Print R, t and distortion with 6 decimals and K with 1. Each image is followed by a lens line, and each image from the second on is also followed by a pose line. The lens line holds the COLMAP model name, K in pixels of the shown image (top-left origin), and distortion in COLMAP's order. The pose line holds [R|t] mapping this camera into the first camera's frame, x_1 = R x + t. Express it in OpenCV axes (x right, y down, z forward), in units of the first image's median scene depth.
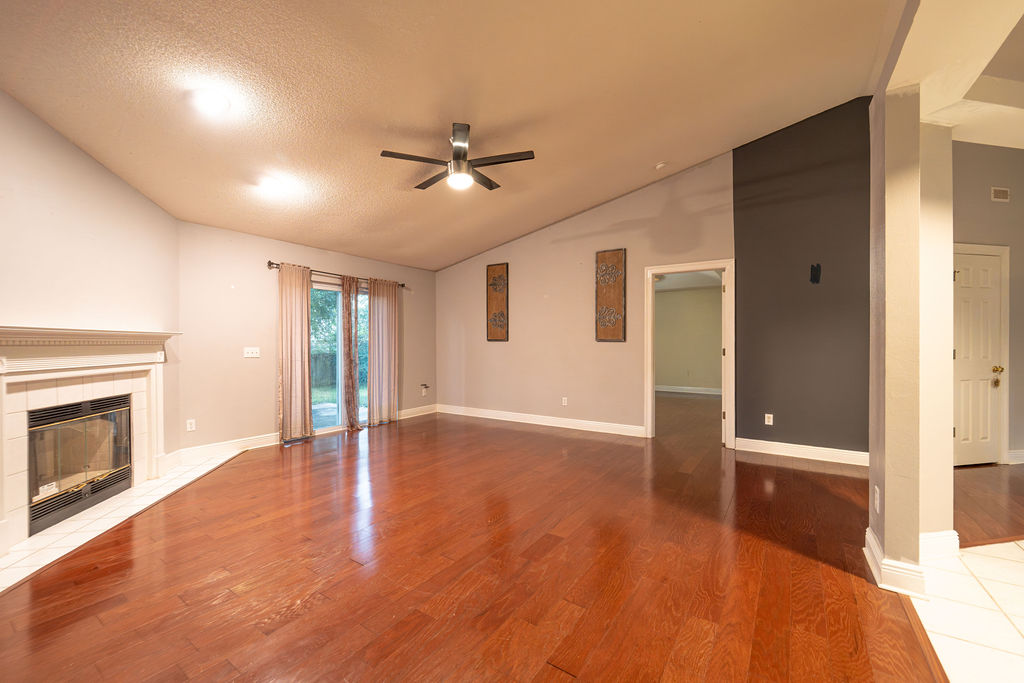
lens RADIAL K [[410.6, 0, 510.0], [0, 410.6, 344.0], [0, 0, 1]] dist [0.001372, -0.001991]
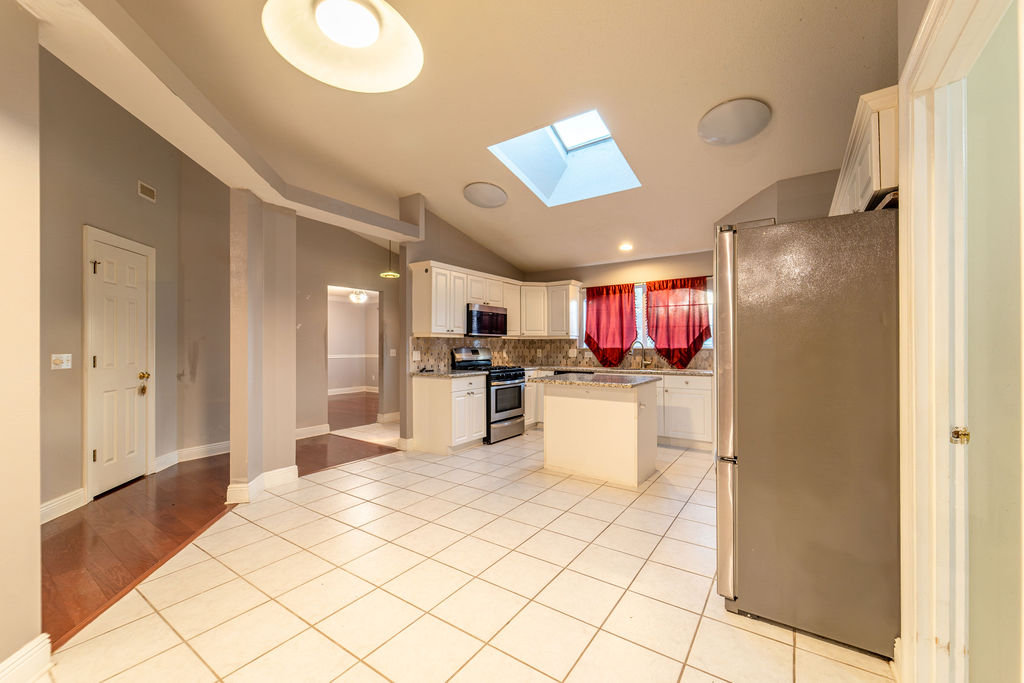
lens RADIAL K [[410.6, 0, 515.1], [0, 410.6, 343.1], [0, 0, 1]] dist [0.001372, -0.001991]
pose [[0.010337, 0.006564, 0.999925, 0.265756], [0.006810, 0.999955, -0.006635, -0.001077], [-0.999923, 0.006878, 0.010292, 0.142659]]
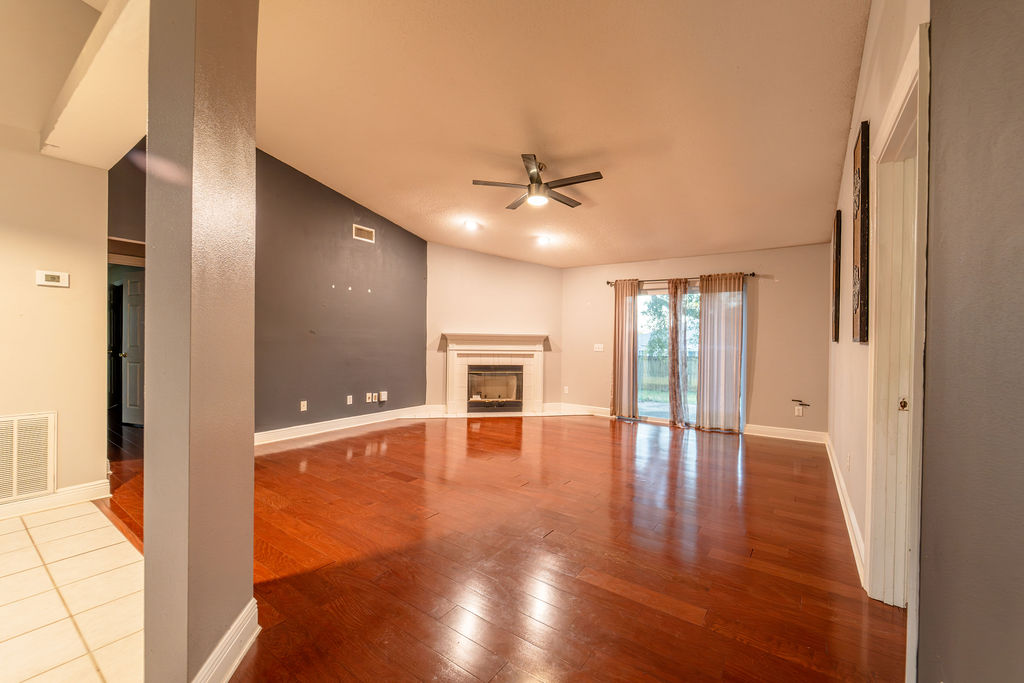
lens RADIAL K [[410.6, 0, 519.2], [0, 410.6, 343.5], [0, 0, 1]] dist [0.001372, -0.001991]
pose [[-0.009684, 0.010916, -0.999894, 0.991956], [-0.017982, 0.999777, 0.011089, -0.006399], [0.999791, 0.018088, -0.009485, 0.916740]]
